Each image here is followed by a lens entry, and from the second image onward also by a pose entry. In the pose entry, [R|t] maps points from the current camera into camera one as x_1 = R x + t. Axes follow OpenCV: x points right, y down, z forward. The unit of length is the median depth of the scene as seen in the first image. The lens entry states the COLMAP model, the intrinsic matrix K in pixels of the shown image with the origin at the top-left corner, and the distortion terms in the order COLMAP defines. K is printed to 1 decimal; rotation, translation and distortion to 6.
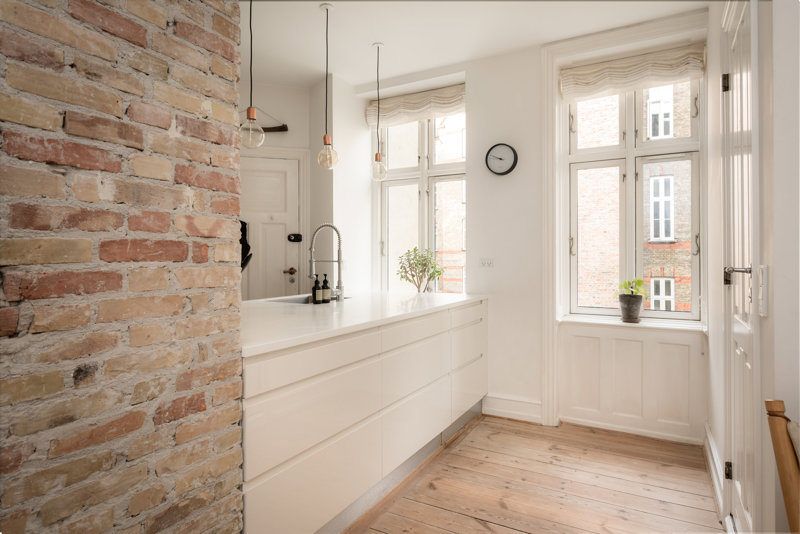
lens RADIAL K [[445.8, 0, 401.2], [0, 445.8, 259.6], [0, 0, 1]] dist [0.000003, -0.000641]
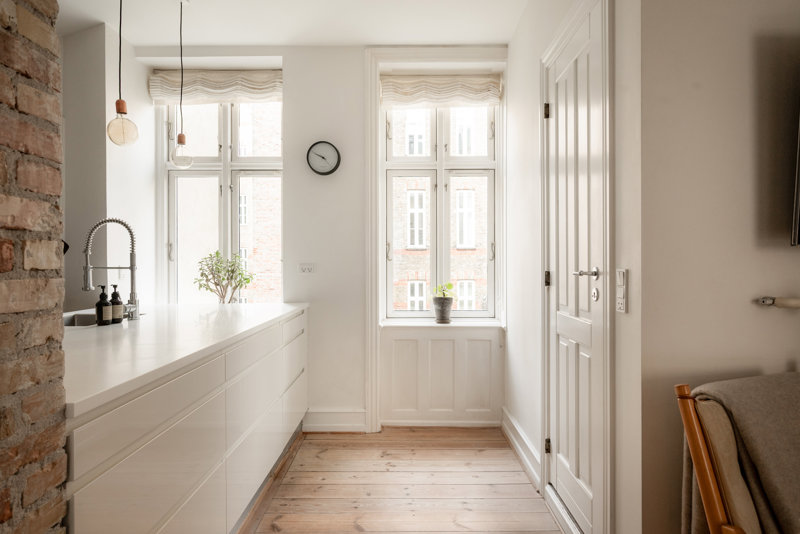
lens RADIAL K [[458.0, 0, 400.0], [0, 458.0, 267.0], [0, 0, 1]] dist [-0.000394, -0.000037]
pose [[0.880784, -0.005157, 0.473490, -0.103023], [0.003114, 0.999982, 0.005098, -0.000314], [-0.473508, -0.003015, 0.880784, 0.081750]]
